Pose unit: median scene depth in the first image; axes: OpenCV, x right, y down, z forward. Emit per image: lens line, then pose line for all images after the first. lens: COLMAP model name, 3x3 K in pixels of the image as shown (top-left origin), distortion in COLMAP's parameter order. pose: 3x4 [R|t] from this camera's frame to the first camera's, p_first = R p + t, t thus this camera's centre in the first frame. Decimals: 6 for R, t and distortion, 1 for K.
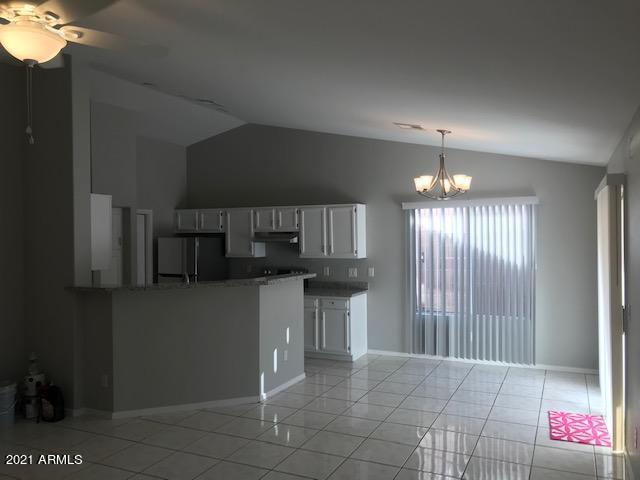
lens RADIAL K [[530.7, 0, 320.7], [0, 530.7, 242.5], [0, 0, 1]] dist [0.101823, -0.183023]
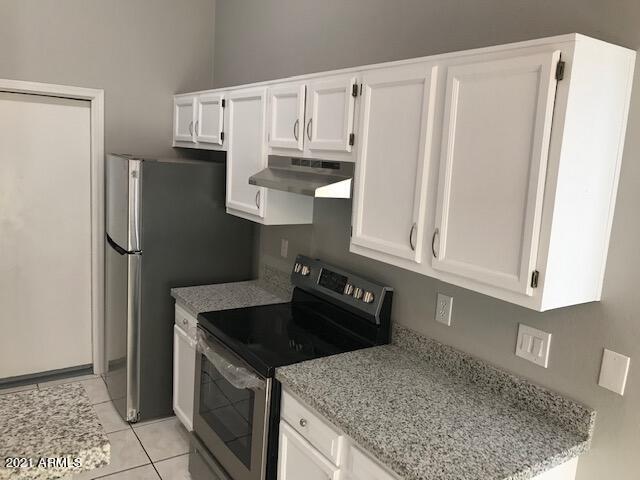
lens RADIAL K [[530.7, 0, 320.7], [0, 530.7, 242.5], [0, 0, 1]] dist [0.101823, -0.183023]
pose [[0.852471, 0.145004, -0.502262, 0.093478], [-0.069924, 0.983756, 0.165333, -0.024159], [0.518077, -0.105821, 0.848763, 0.740628]]
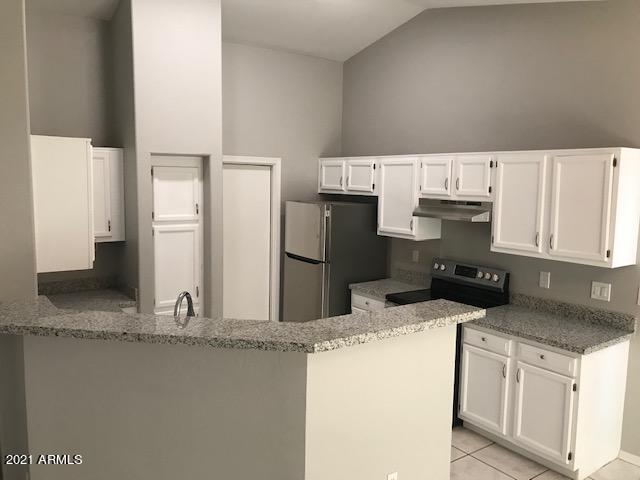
lens RADIAL K [[522.6, 0, 307.8], [0, 522.6, 238.3], [0, 0, 1]] dist [-0.006644, -0.009841]
pose [[0.864228, 0.078334, -0.496965, 0.060989], [-0.027741, 0.993721, 0.108392, -0.035814], [0.502335, -0.079889, 0.860974, 0.456572]]
